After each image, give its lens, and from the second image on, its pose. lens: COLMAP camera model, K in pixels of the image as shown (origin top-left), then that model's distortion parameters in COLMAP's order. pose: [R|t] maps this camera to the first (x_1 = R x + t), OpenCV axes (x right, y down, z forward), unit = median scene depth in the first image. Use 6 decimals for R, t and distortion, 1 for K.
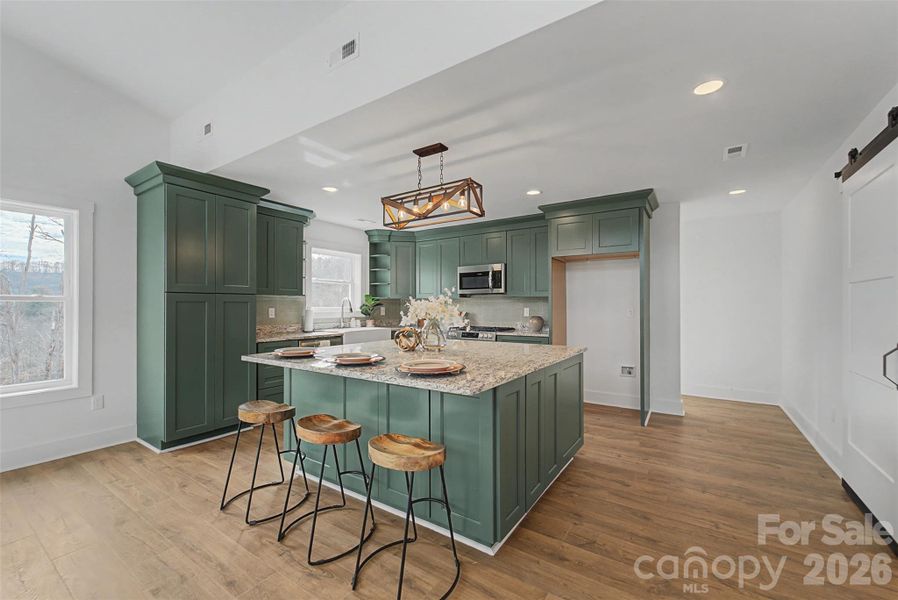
lens RADIAL K [[363.2, 0, 447.4], [0, 363.2, 303.7], [0, 0, 1]] dist [0.001946, 0.000198]
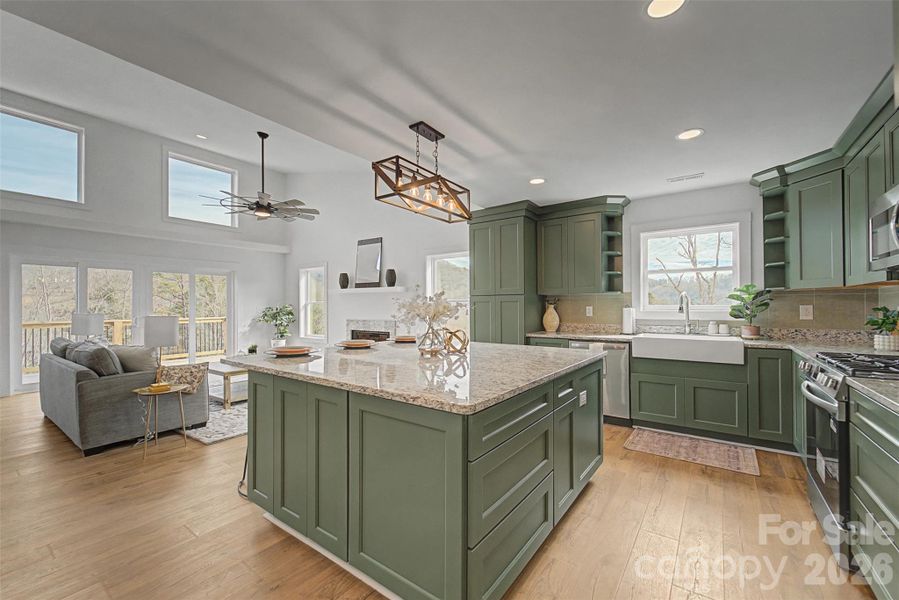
lens RADIAL K [[368.1, 0, 452.3], [0, 368.1, 303.6], [0, 0, 1]] dist [-0.001094, -0.000061]
pose [[-0.034238, -0.006415, -0.999393, 0.470593], [0.010762, 0.999919, -0.006787, 0.006565], [0.999356, -0.010988, -0.034166, 0.596263]]
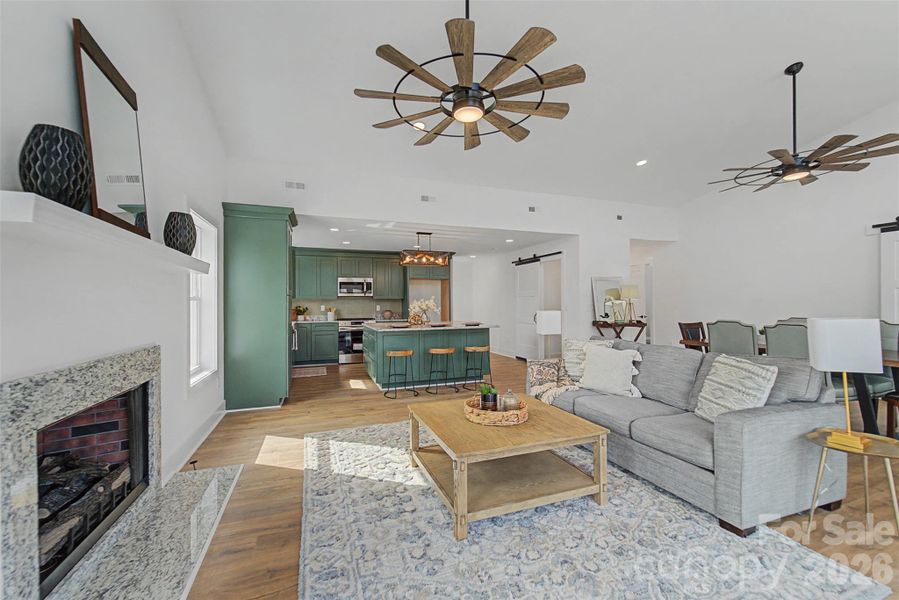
lens RADIAL K [[368.1, 0, 452.3], [0, 368.1, 303.6], [0, 0, 1]] dist [-0.001094, -0.000061]
pose [[0.583099, -0.002370, 0.812398, -0.973940], [0.001984, 0.999997, 0.001493, 0.001352], [-0.812399, 0.000741, 0.583102, -0.250192]]
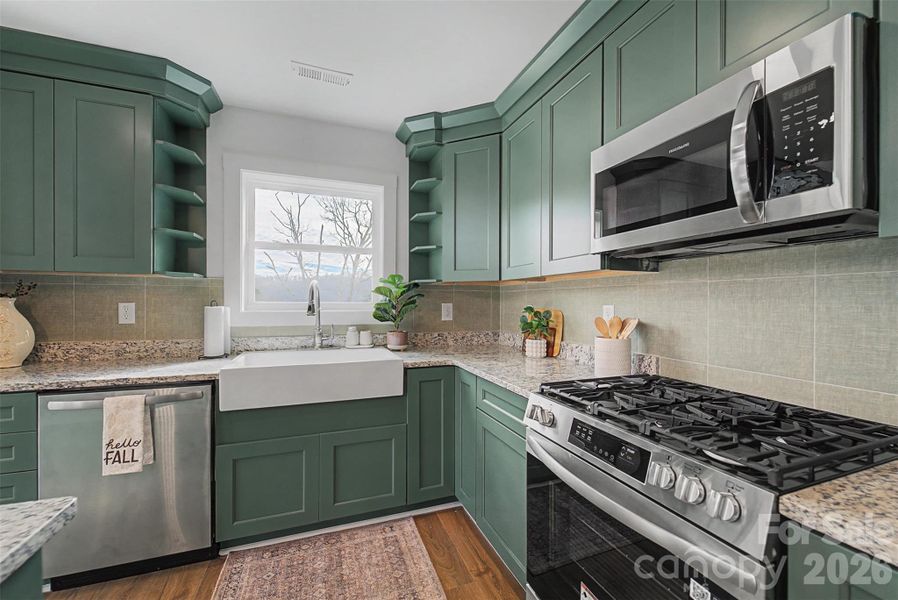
lens RADIAL K [[367.7, 0, 451.8], [0, 367.7, 303.6], [0, 0, 1]] dist [-0.001094, -0.000061]
pose [[0.812417, 0.006742, -0.583038, 0.109247], [-0.001911, 0.999959, 0.008900, 0.007540], [0.583074, -0.006116, 0.812396, 0.772249]]
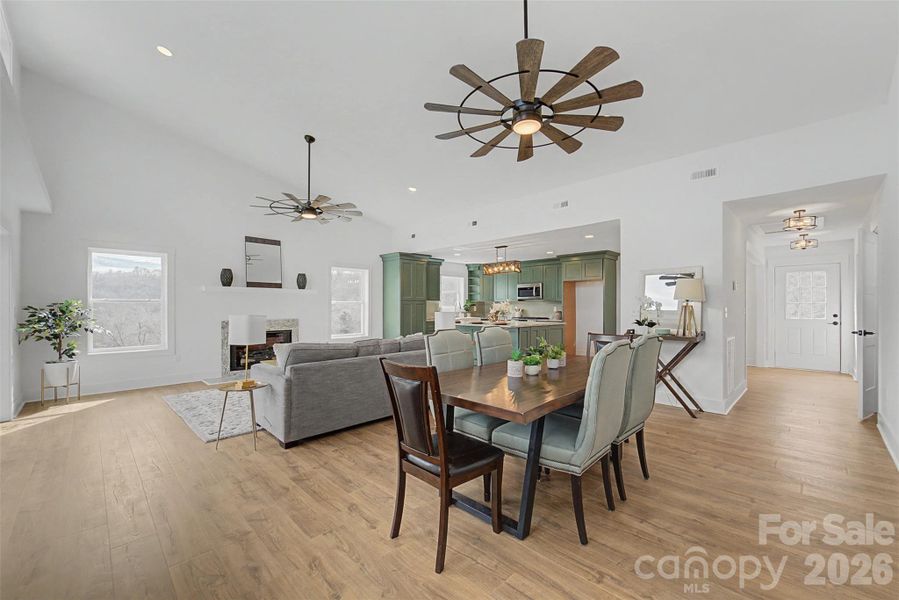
lens RADIAL K [[363.6, 0, 447.9], [0, 363.6, 303.7], [0, 0, 1]] dist [0.001946, 0.000198]
pose [[0.980351, -0.000647, -0.197261, 0.051935], [0.000707, 1.000000, 0.000232, -0.004839], [0.197261, -0.000367, 0.980351, -0.926138]]
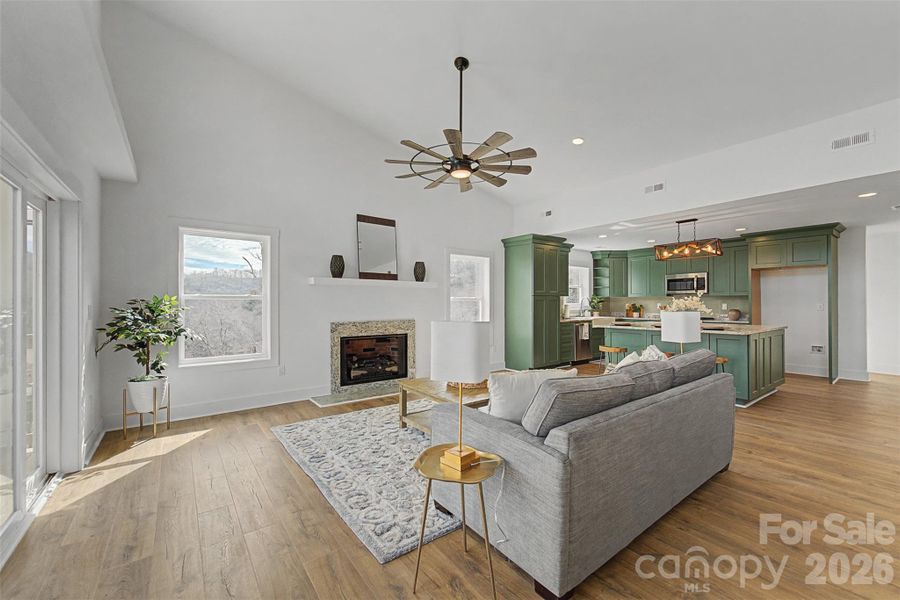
lens RADIAL K [[361.2, 0, 450.0], [0, 361.2, 300.0], [0, 0, 1]] dist [0.000744, -0.000176]
pose [[0.945945, -0.003837, -0.324305, -0.336588], [0.003330, 0.999992, -0.002118, -0.002605], [0.324310, 0.000924, 0.945950, -0.668978]]
